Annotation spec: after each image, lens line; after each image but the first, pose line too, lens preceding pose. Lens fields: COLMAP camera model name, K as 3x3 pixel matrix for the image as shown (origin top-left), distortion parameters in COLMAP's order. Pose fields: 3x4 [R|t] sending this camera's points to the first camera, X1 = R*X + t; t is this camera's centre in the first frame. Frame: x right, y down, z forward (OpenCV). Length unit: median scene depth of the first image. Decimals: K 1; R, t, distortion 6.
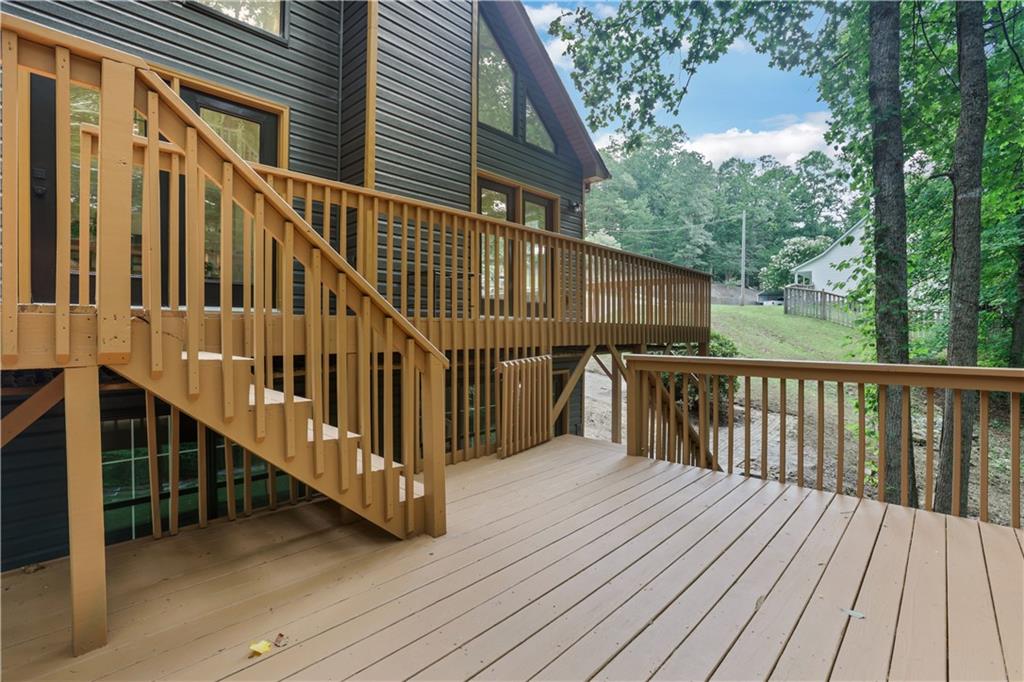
lens RADIAL K [[475.2, 0, 509.7], [0, 475.2, 337.2], [0, 0, 1]] dist [-0.001180, 0.000361]
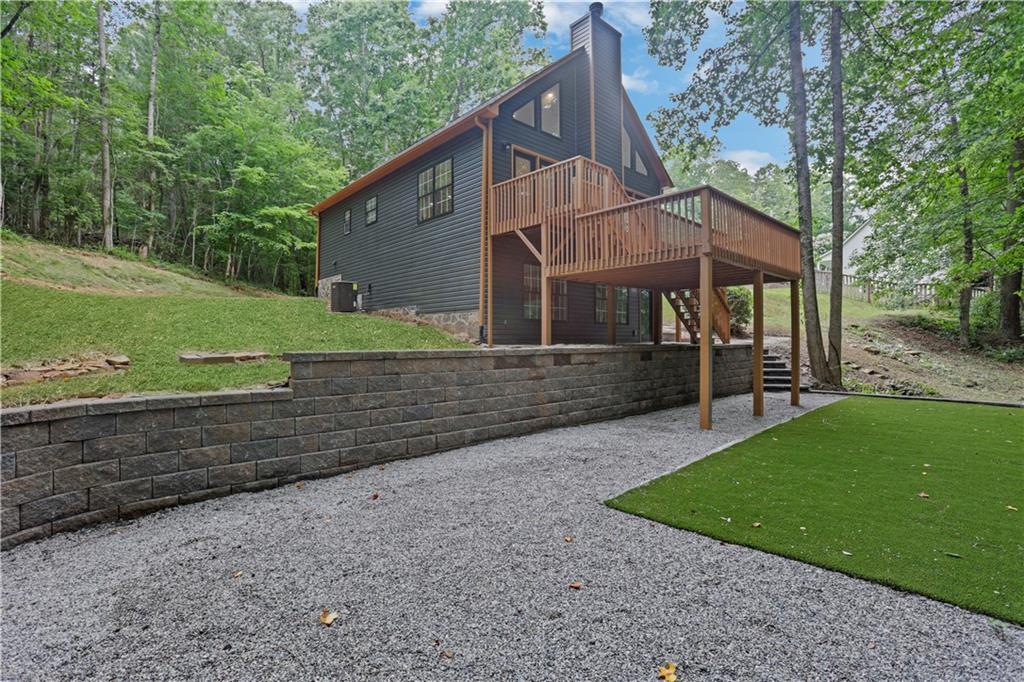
lens RADIAL K [[475.2, 0, 514.9], [0, 475.2, 337.4], [0, 0, 1]] dist [-0.001180, 0.000361]
pose [[0.997816, -0.004724, -0.065882, -0.311973], [0.003421, 0.999797, -0.019867, 0.317896], [0.065962, 0.019599, 0.997630, -0.971880]]
